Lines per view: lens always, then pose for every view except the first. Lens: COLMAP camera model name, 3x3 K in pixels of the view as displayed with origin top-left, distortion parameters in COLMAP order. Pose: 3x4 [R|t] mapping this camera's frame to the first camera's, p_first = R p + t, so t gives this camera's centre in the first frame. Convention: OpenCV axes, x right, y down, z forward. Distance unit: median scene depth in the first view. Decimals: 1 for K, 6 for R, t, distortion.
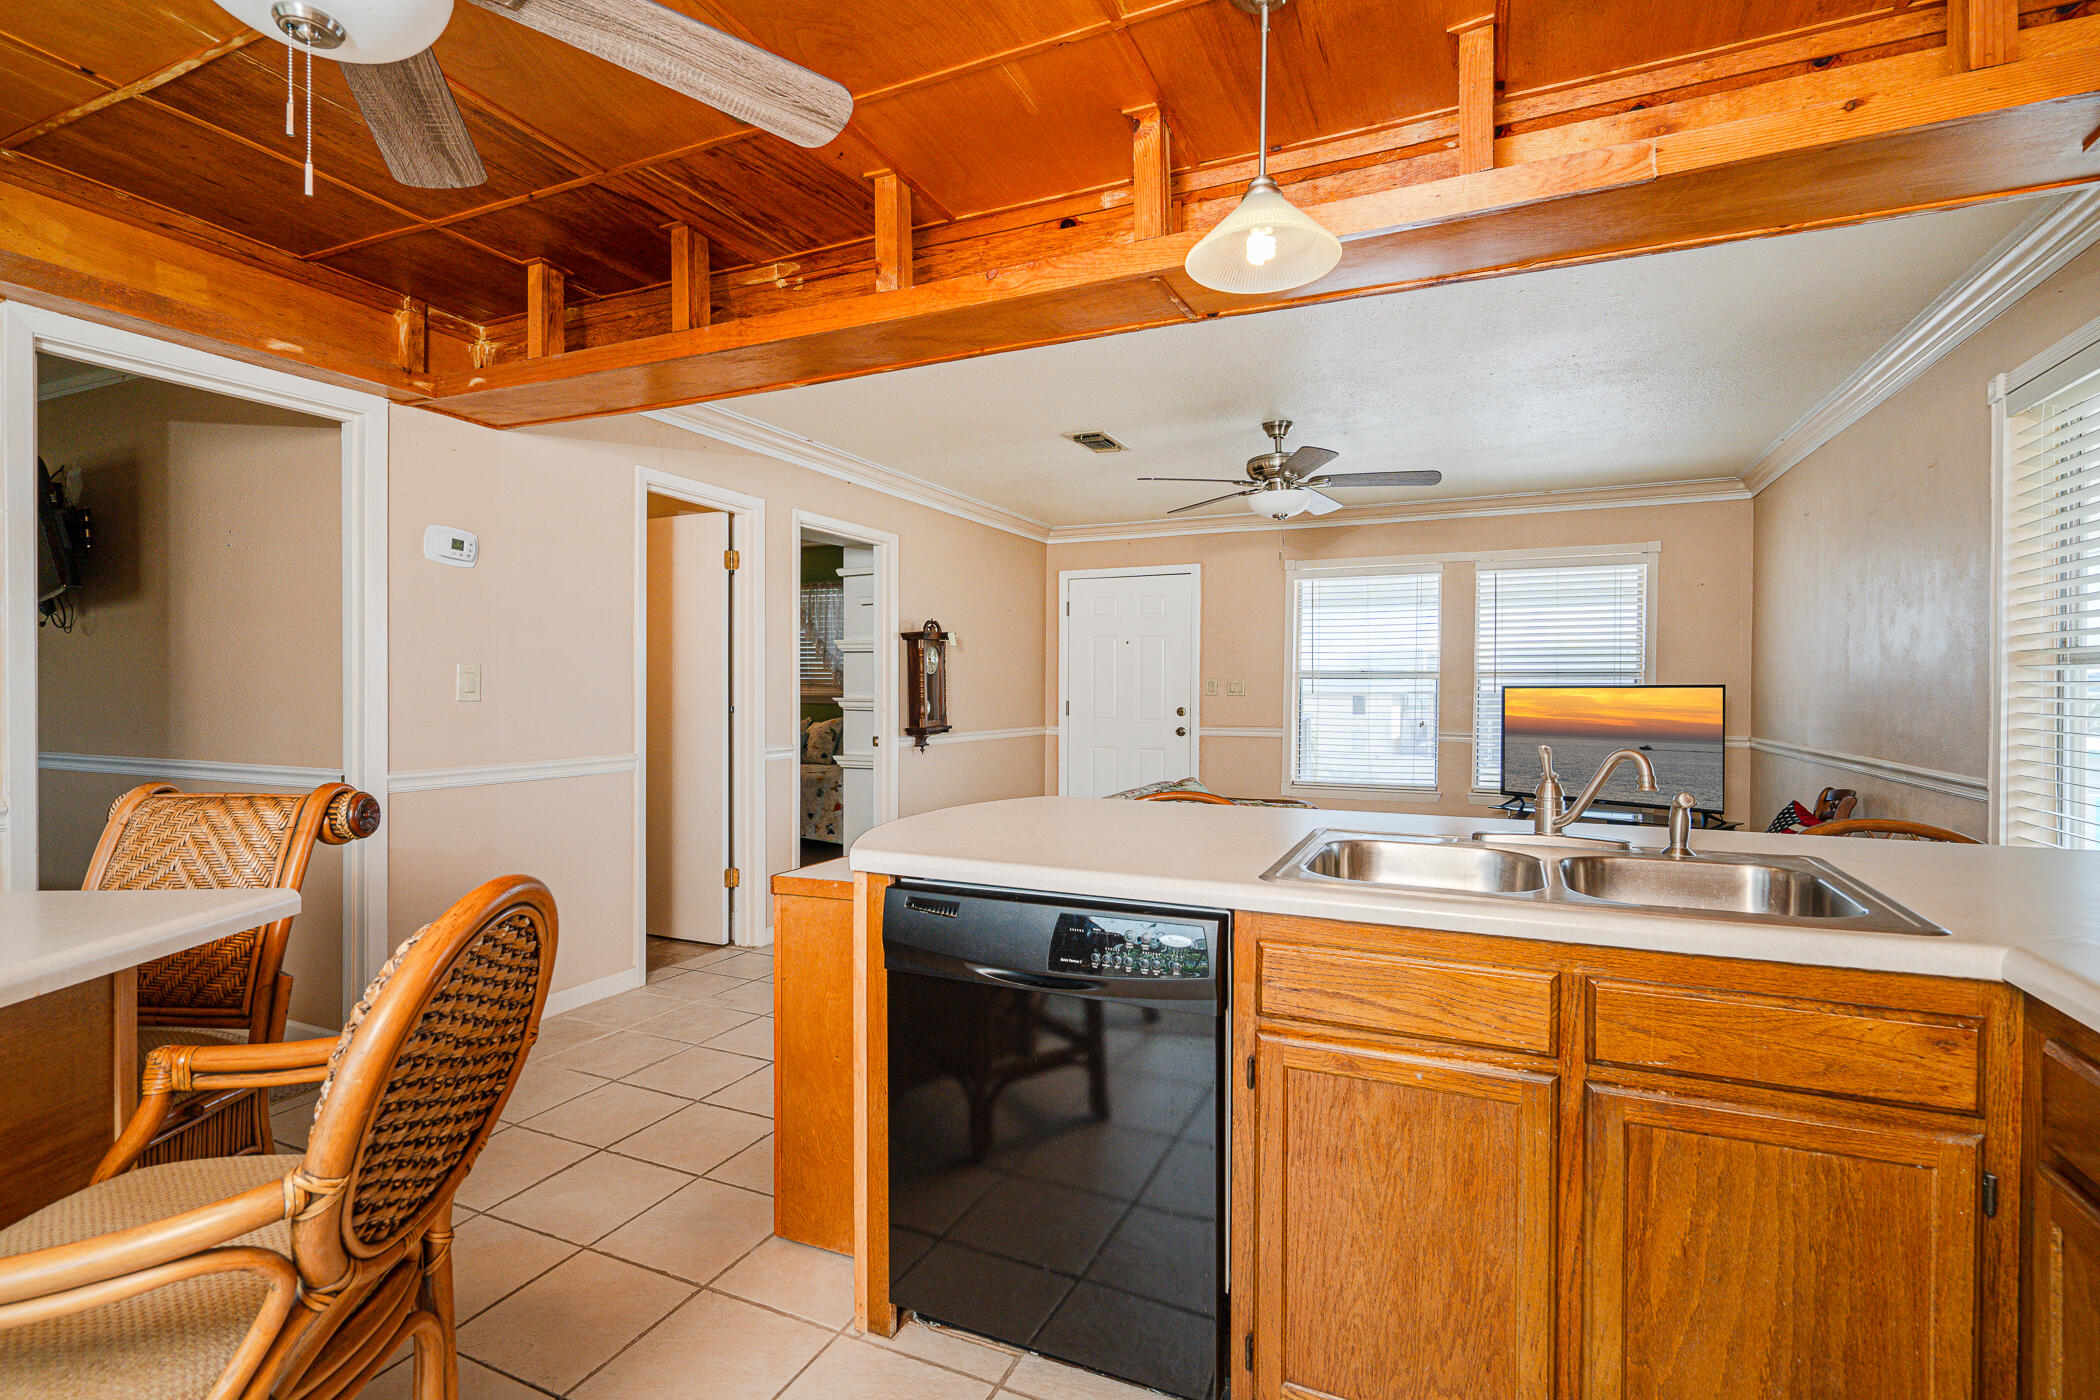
lens RADIAL K [[963.1, 0, 1030.3], [0, 963.1, 687.1], [0, 0, 1]] dist [-0.006747, 0.002867]
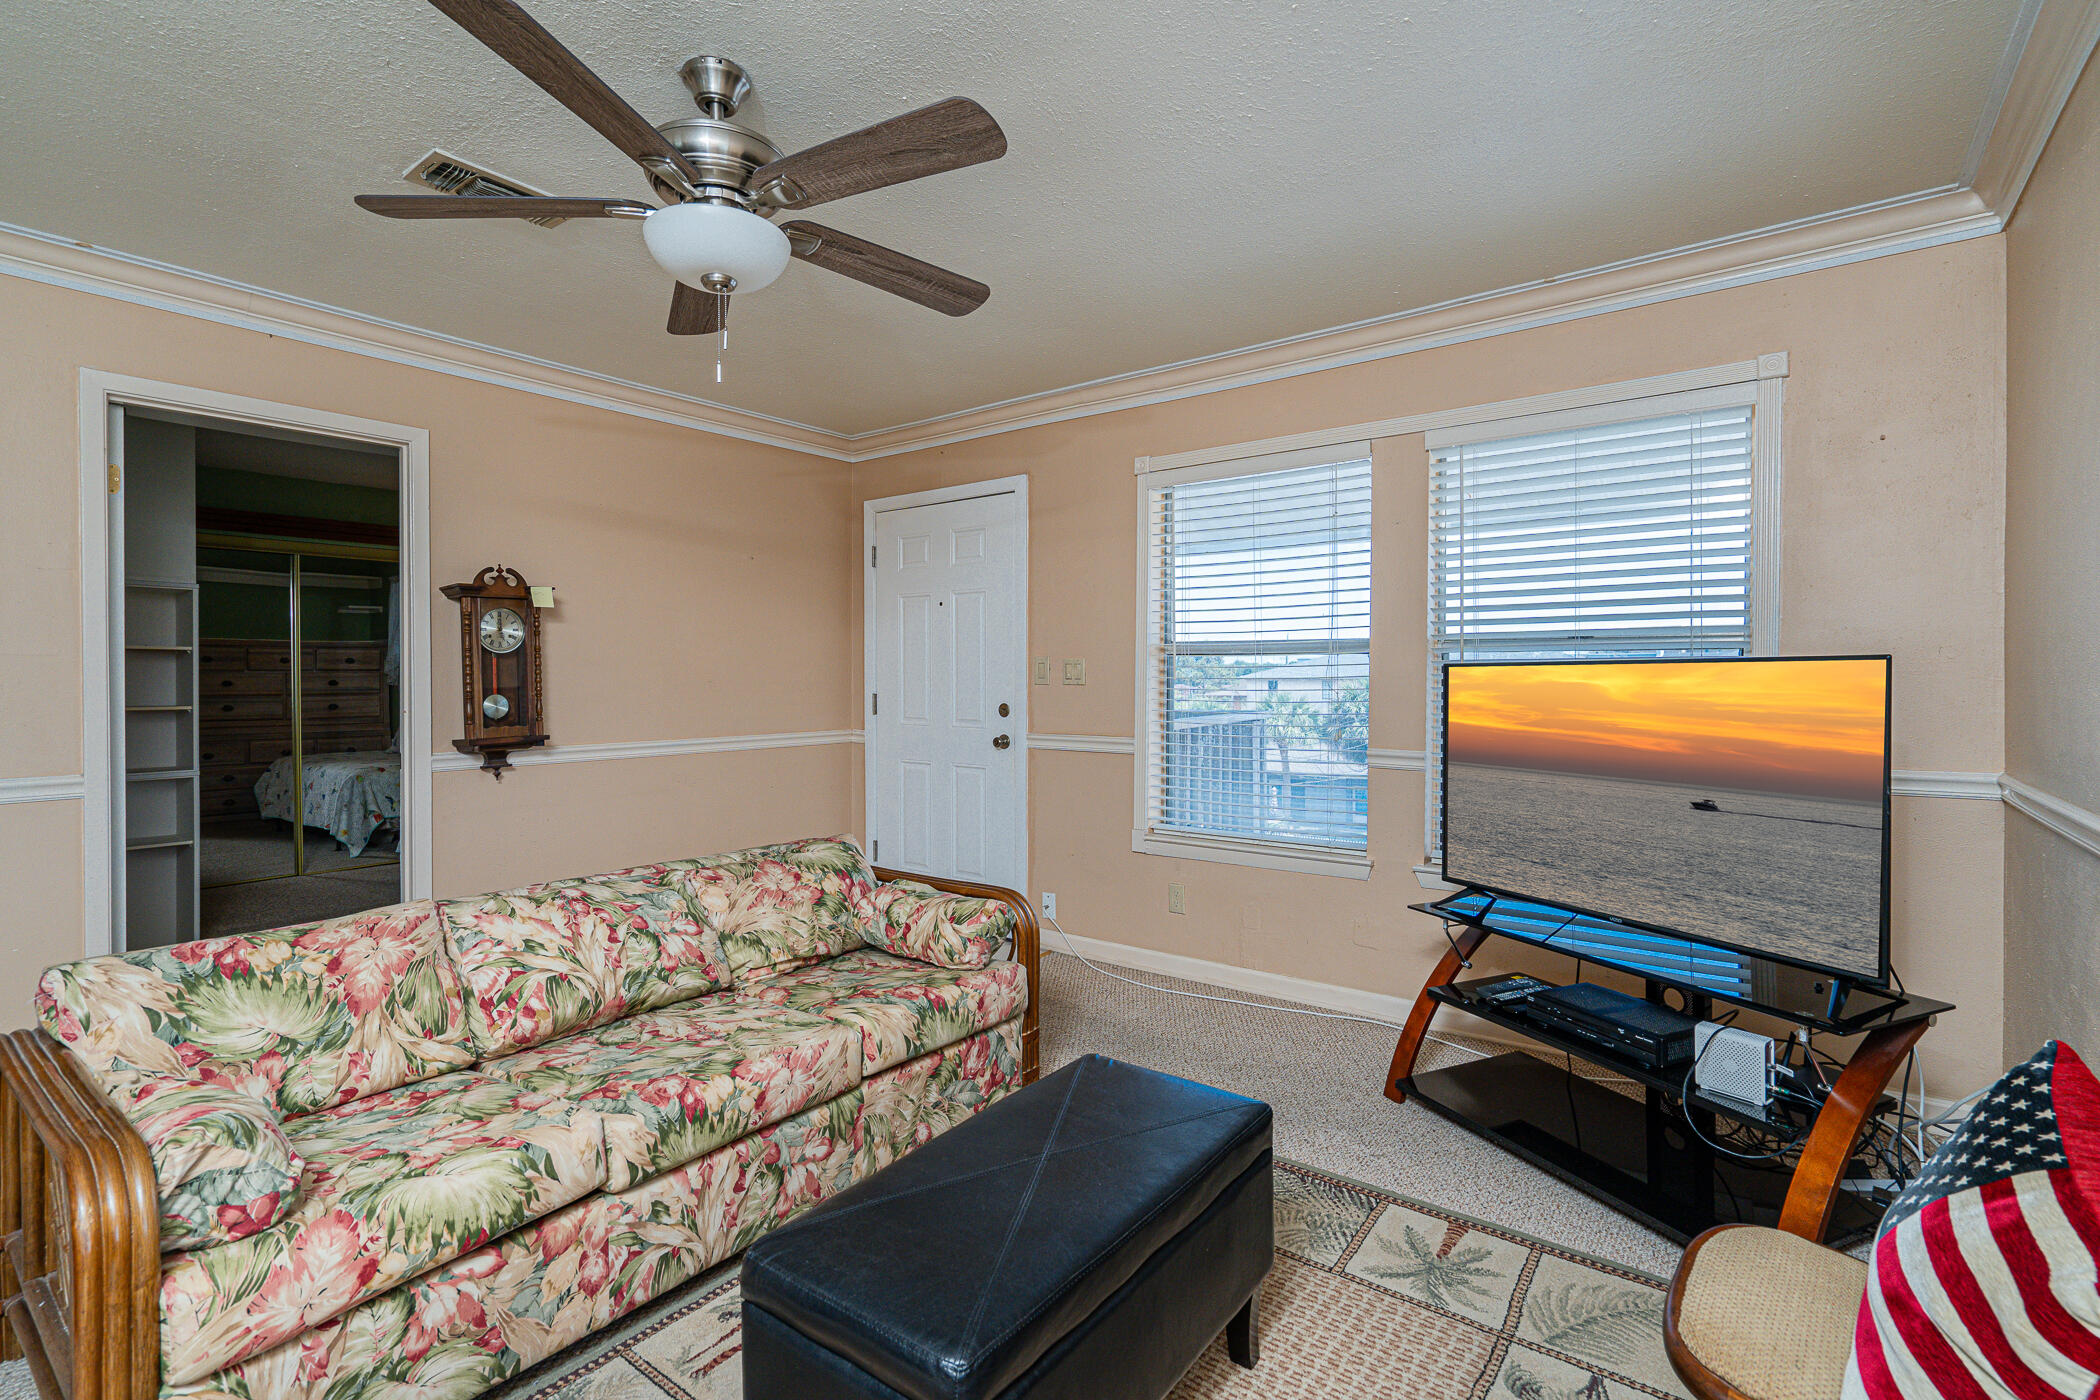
lens RADIAL K [[963.1, 0, 1108.8], [0, 963.1, 672.6], [0, 0, 1]] dist [-0.006747, 0.002867]
pose [[0.983820, -0.007545, -0.179001, 0.390599], [0.007457, 0.999972, -0.001163, 0.002197], [0.179004, -0.000191, 0.983848, 0.453272]]
